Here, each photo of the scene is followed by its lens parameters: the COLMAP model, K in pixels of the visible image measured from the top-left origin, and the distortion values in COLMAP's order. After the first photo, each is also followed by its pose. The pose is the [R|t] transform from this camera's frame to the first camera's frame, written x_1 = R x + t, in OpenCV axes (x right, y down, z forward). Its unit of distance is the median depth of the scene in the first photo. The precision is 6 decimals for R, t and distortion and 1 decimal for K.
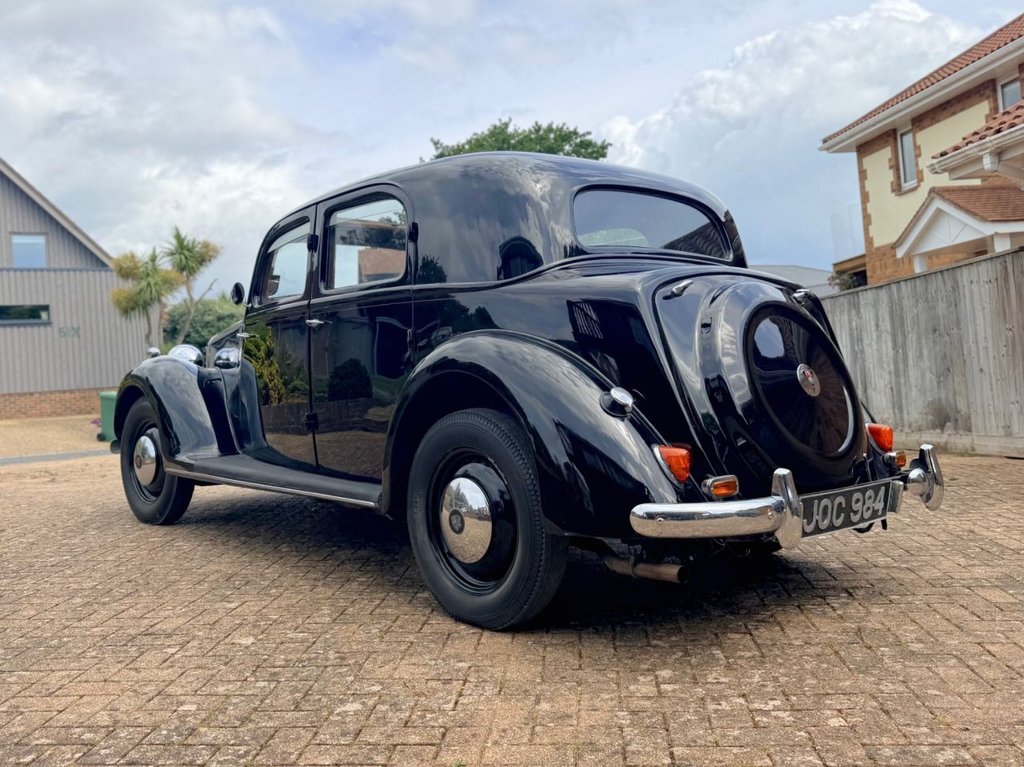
lens RADIAL K [[969.5, 0, 518.9], [0, 969.5, 358.2], [0, 0, 1]] dist [0.130773, -0.291032]
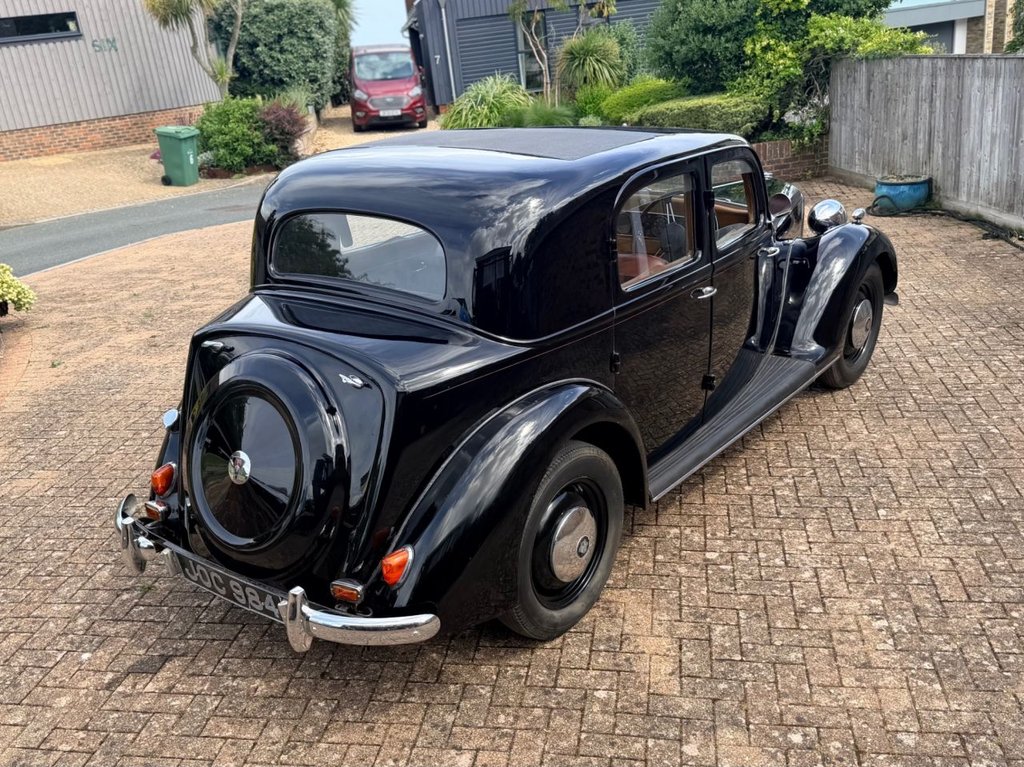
lens RADIAL K [[1001.2, 0, 511.7], [0, 1001.2, 451.7], [0, 0, 1]] dist [0.077058, -0.158780]
pose [[0.997396, -0.005603, -0.071907, -0.083011], [0.036563, 0.898654, 0.437131, -0.158169], [0.062171, -0.438622, 0.896519, 0.154295]]
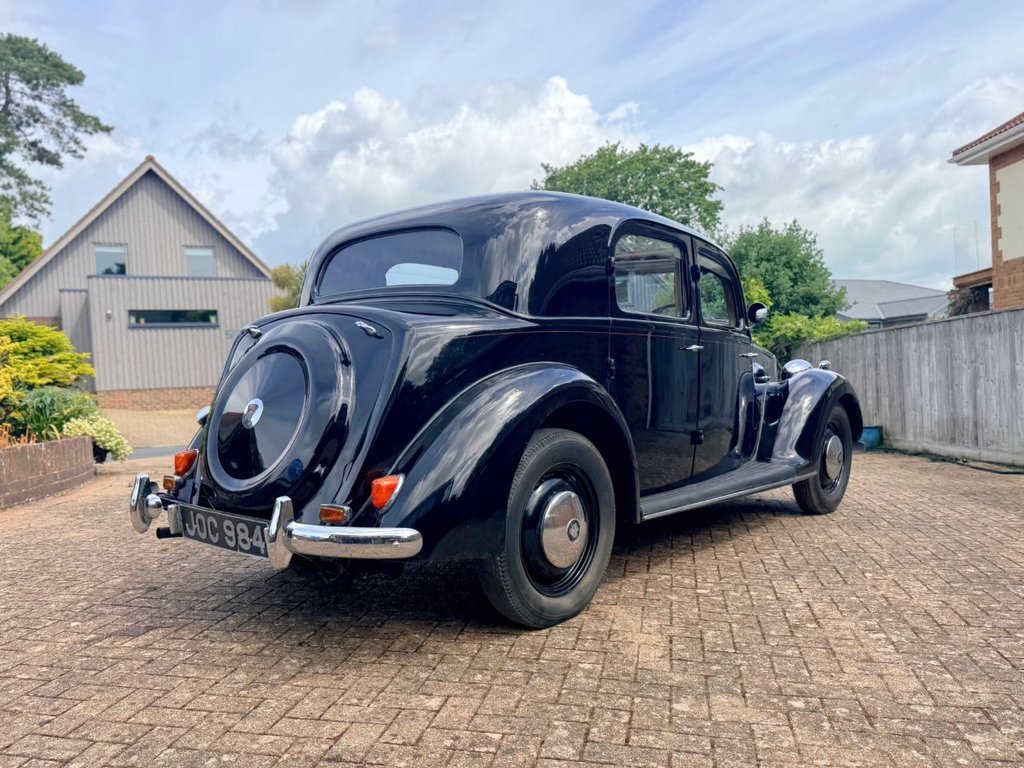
lens RADIAL K [[823.5, 0, 500.1], [0, 823.5, 428.5], [0, 0, 1]] dist [0.004399, -0.012575]
pose [[0.992737, 0.028284, -0.116934, -0.075124], [-0.018447, 0.996264, 0.084363, -0.007962], [0.118883, -0.081593, 0.989550, 0.170322]]
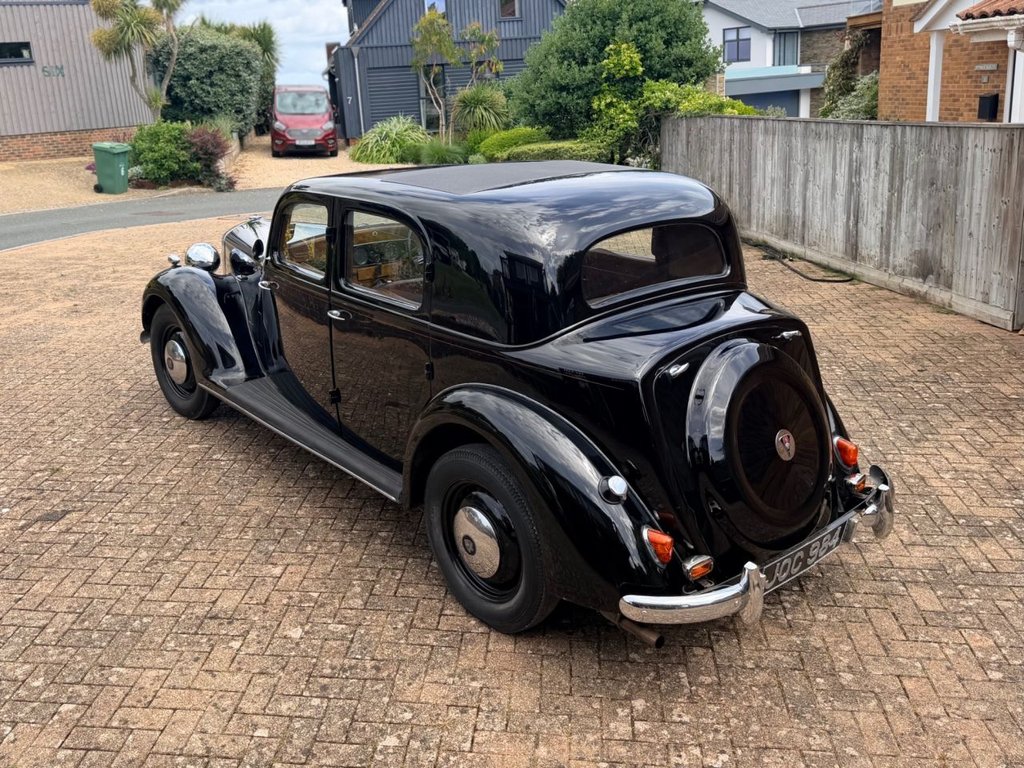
lens RADIAL K [[975.6, 0, 485.5], [0, 975.6, 336.3], [0, 0, 1]] dist [0.139915, -0.304466]
pose [[0.999626, 0.022758, -0.015180, -0.012551], [-0.016982, 0.951267, 0.307901, -0.171599], [0.021448, -0.307528, 0.951297, -0.017815]]
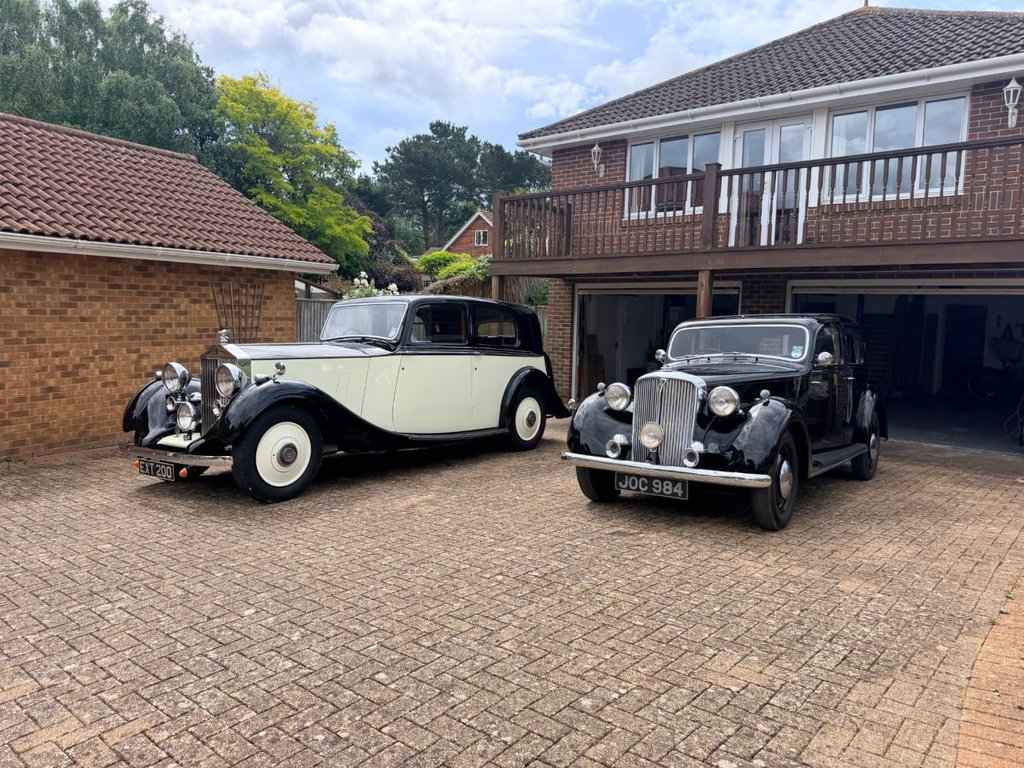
lens RADIAL K [[720.5, 0, 499.3], [0, 720.5, 381.2], [0, 0, 1]] dist [0.071685, -0.094263]
pose [[-0.818079, 0.001642, 0.575104, -0.519143], [0.015257, 0.999706, 0.018849, -0.026608], [-0.574904, 0.024194, -0.817863, 1.010438]]
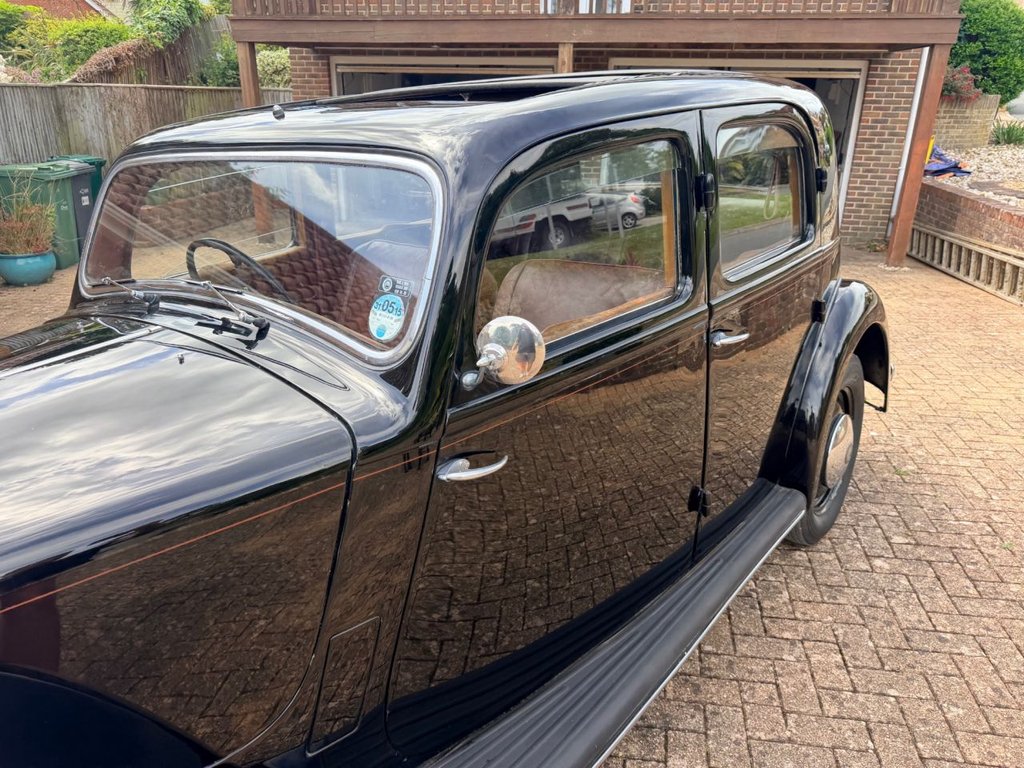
lens RADIAL K [[742.8, 0, 512.0], [0, 742.8, 384.0], [0, 0, 1]] dist [-0.004382, -0.000940]
pose [[-0.995409, 0.030279, 0.090793, -0.130978], [0.057626, 0.947023, 0.315954, -0.067398], [-0.076416, 0.319735, -0.944420, 0.910695]]
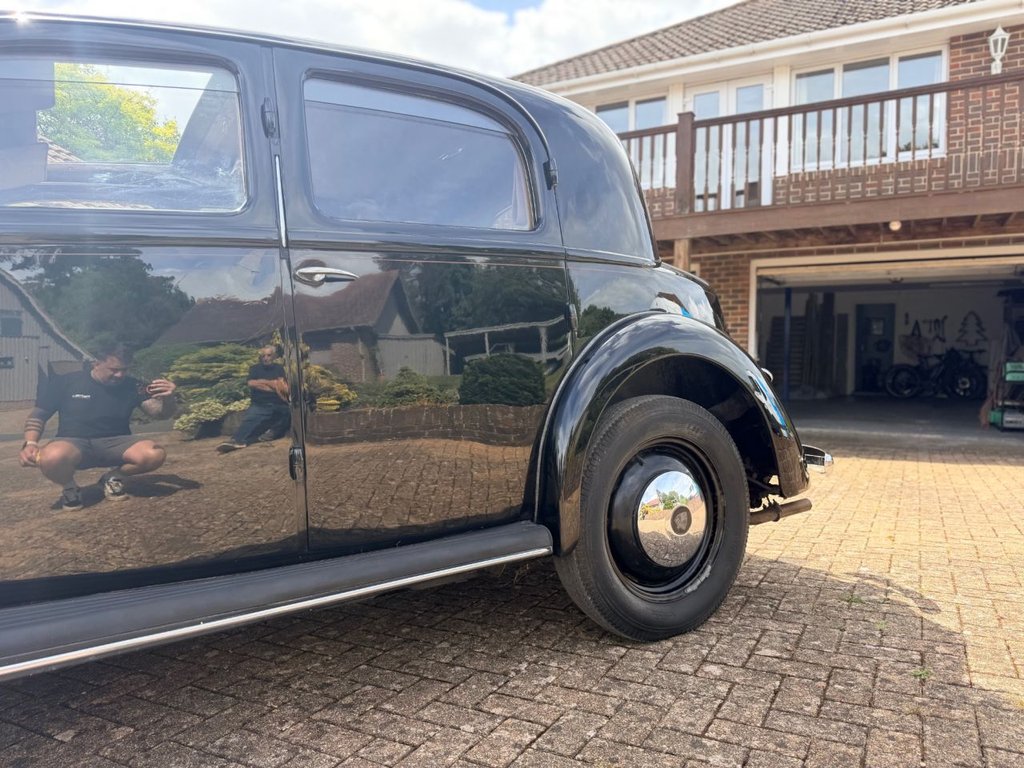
lens RADIAL K [[736.4, 0, 512.0], [0, 736.4, 384.0], [0, 0, 1]] dist [0.001835, -0.010631]
pose [[-0.918454, 0.057227, 0.391367, -0.288478], [0.053981, 0.998355, -0.019300, 0.022418], [-0.391828, 0.003400, -0.920032, 0.863453]]
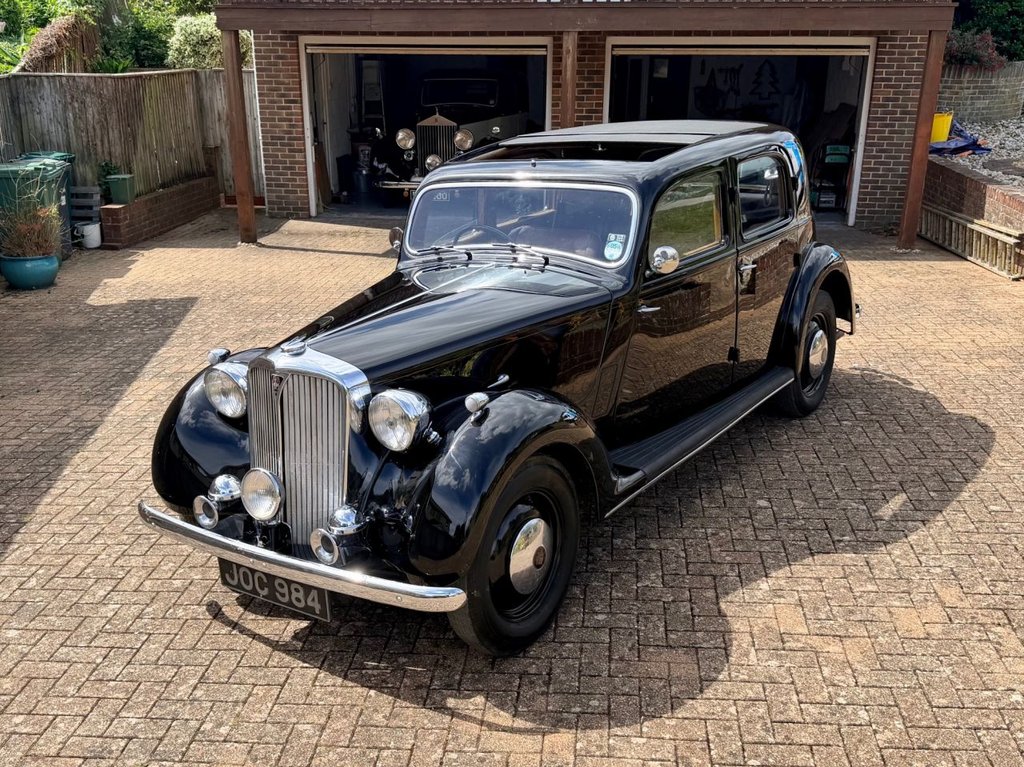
lens RADIAL K [[1037.3, 0, 495.2], [0, 1037.3, 431.6], [0, 0, 1]] dist [0.153552, -0.328326]
pose [[-0.997190, 0.065074, 0.037122, -0.049968], [0.073366, 0.948555, 0.307996, -0.113134], [-0.015169, 0.309854, -0.950663, 1.287121]]
